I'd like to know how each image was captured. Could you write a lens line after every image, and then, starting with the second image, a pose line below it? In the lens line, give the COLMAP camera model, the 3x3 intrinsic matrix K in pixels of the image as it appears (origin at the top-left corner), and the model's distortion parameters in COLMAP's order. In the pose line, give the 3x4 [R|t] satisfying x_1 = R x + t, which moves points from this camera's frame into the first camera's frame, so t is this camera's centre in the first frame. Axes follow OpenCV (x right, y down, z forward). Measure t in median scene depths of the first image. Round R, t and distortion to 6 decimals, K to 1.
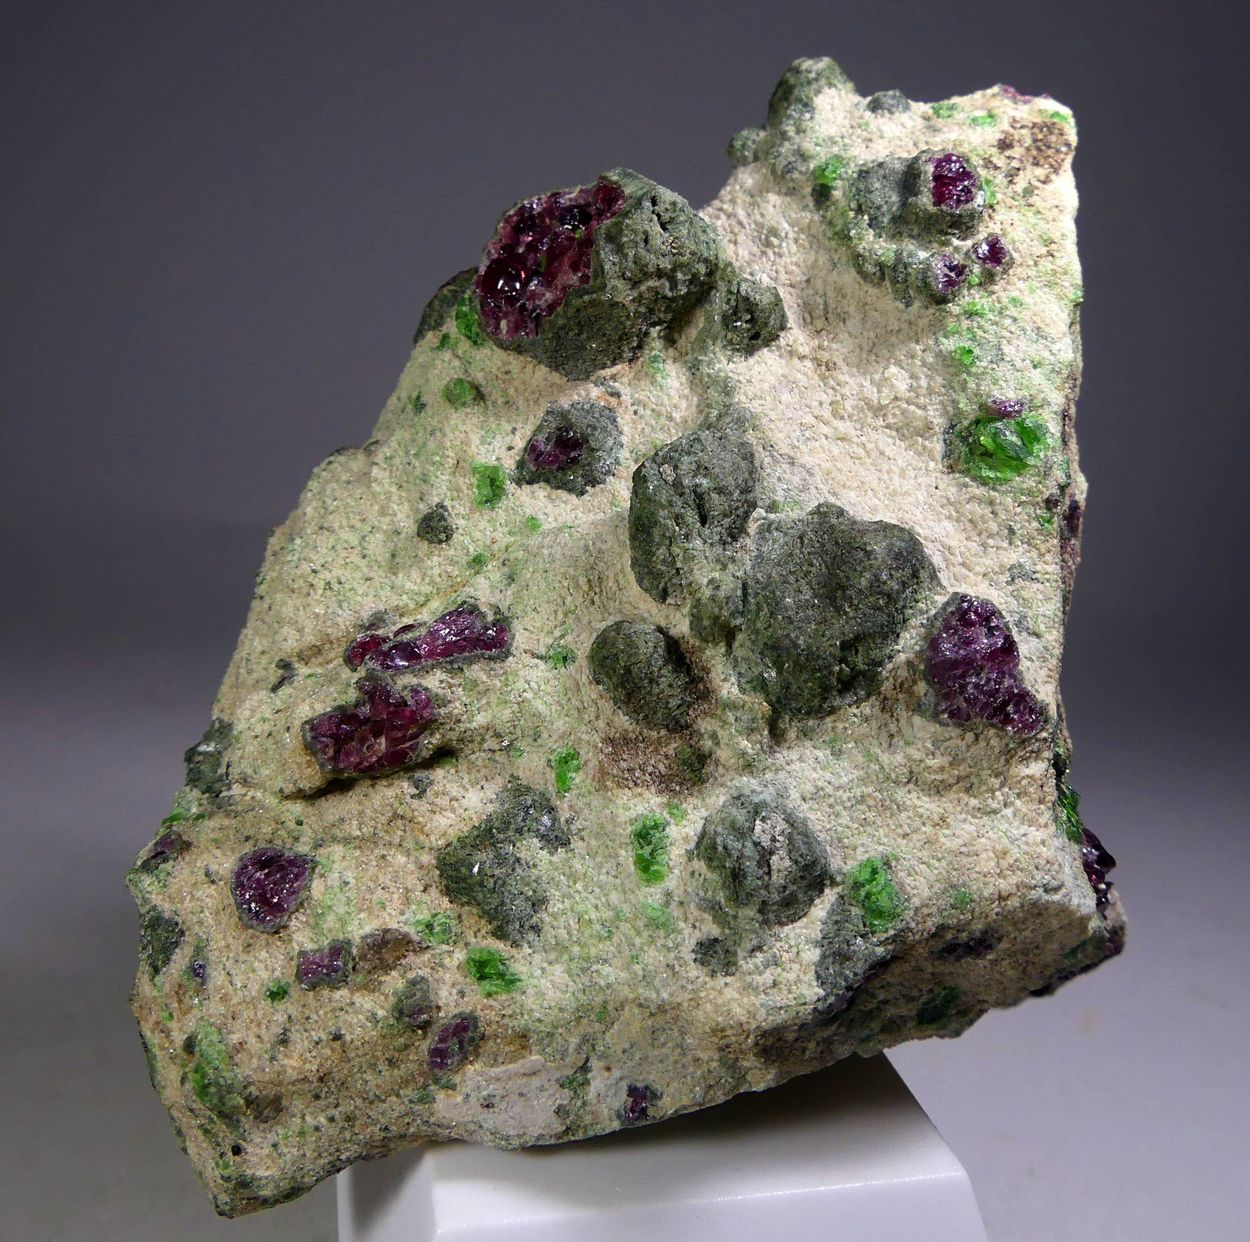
lens RADIAL K [[1492.5, 0, 678.0], [0, 1492.5, 588.7], [0, 0, 1]] dist [-0.033605, -0.009496]
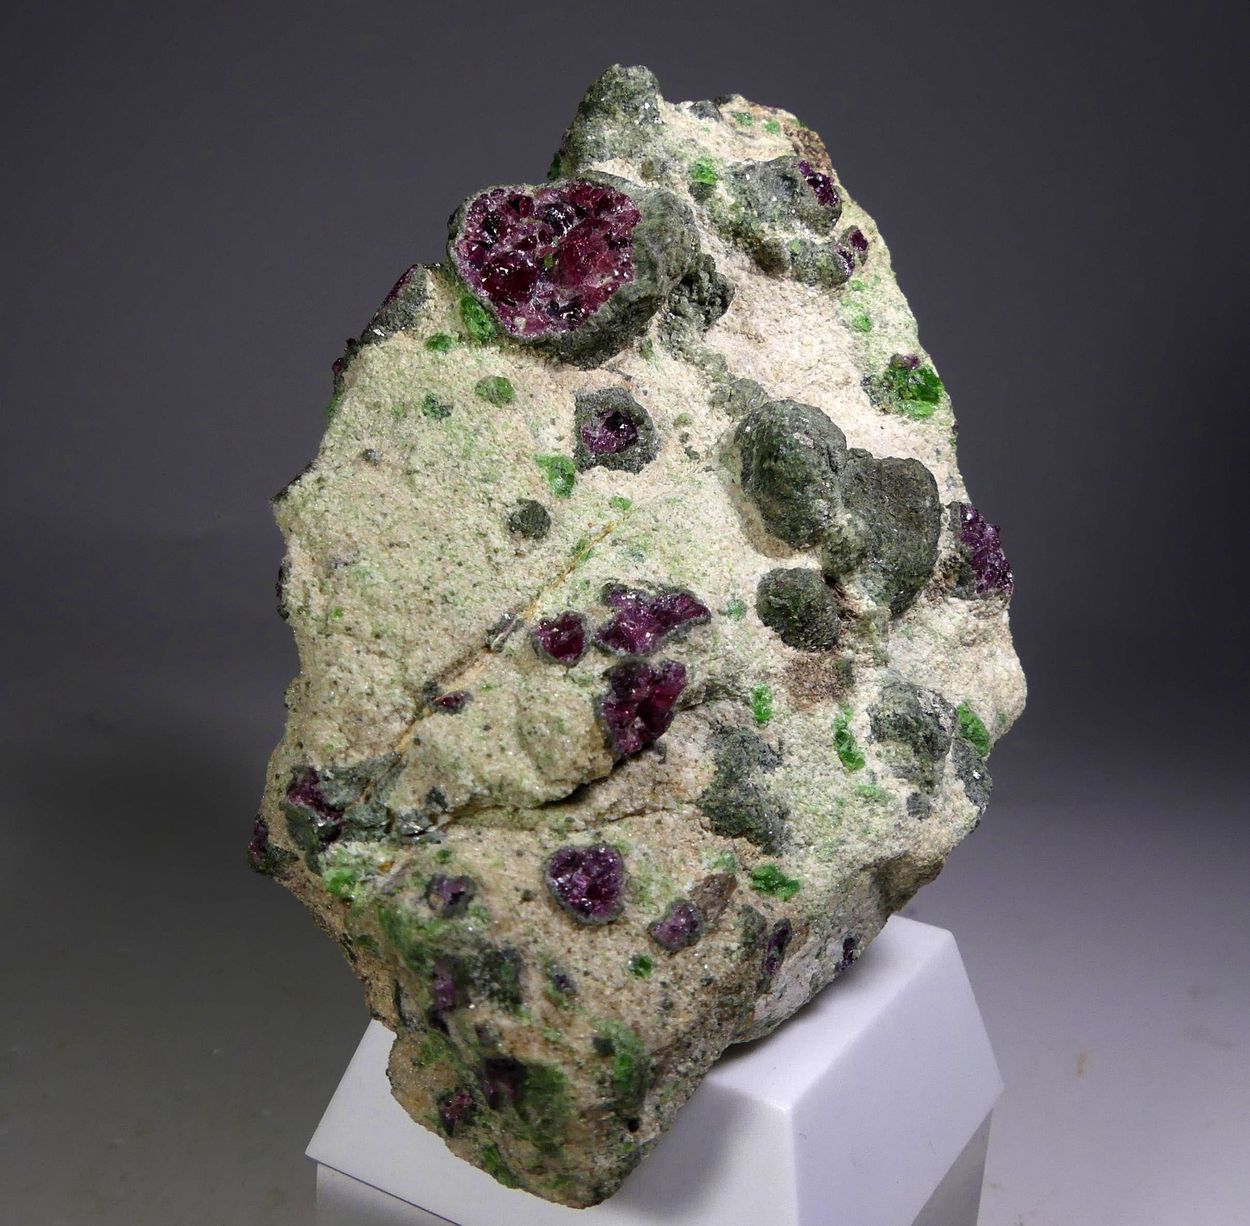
lens RADIAL K [[1597.3, 0, 693.2], [0, 1597.3, 608.7], [0, 0, 1]] dist [-0.051821, -0.030017]
pose [[0.672538, -0.196315, 0.713549, -0.977857], [0.154460, 0.980176, 0.124088, -0.112935], [-0.723764, 0.026761, 0.689529, 0.172843]]
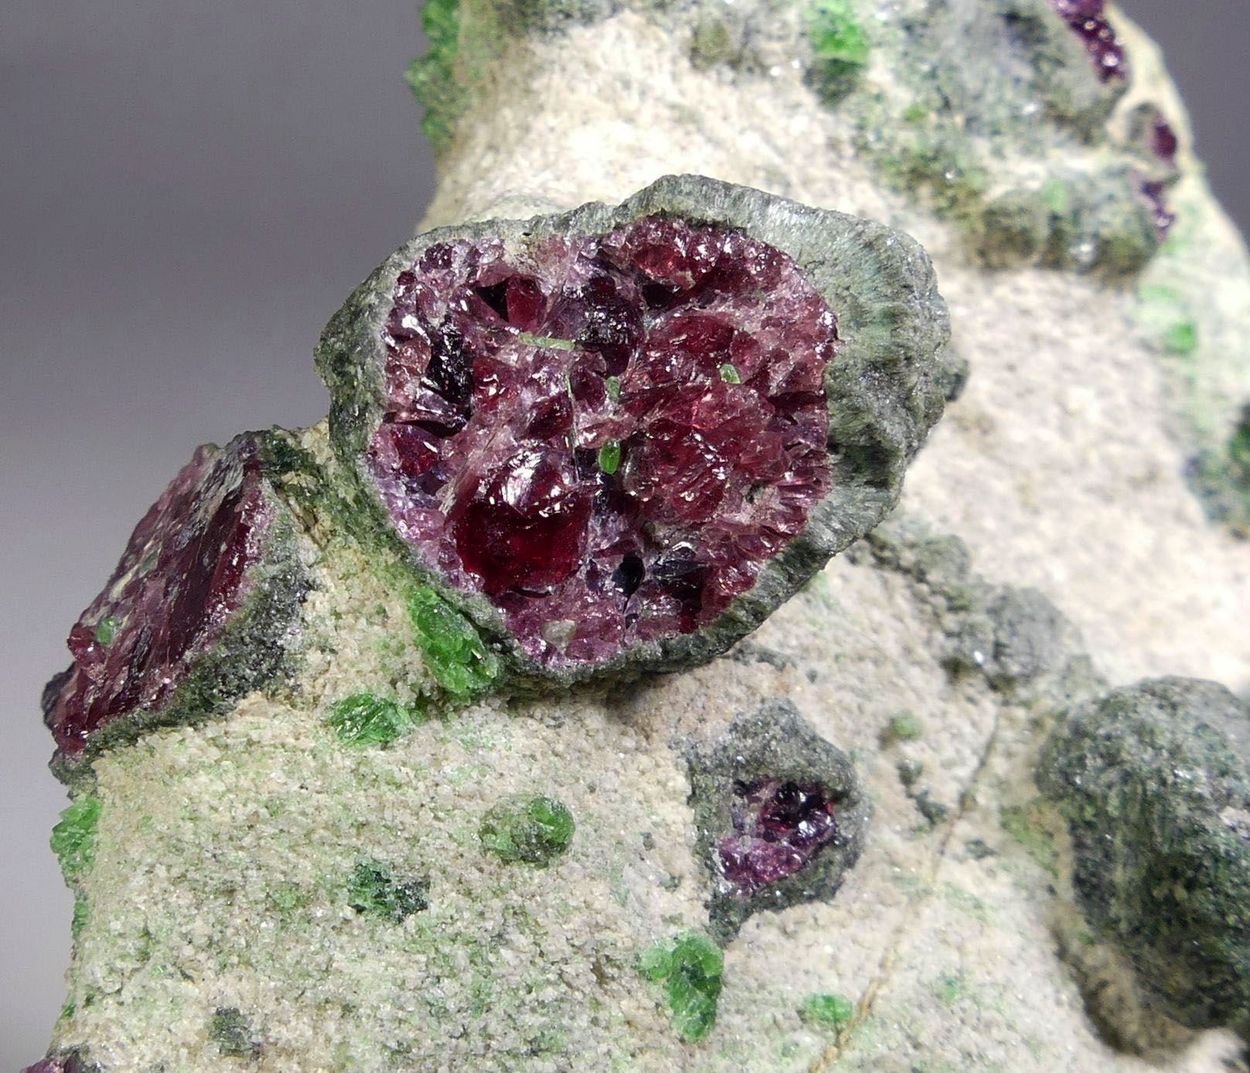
lens RADIAL K [[2455.6, 0, 624.7], [0, 2455.6, 566.3], [0, 0, 1]] dist [-0.535419, 5.853193]
pose [[0.499096, -0.446074, 0.742914, -0.671117], [0.192327, 0.892967, 0.406964, -0.518728], [-0.844934, -0.060232, 0.531468, 0.713646]]
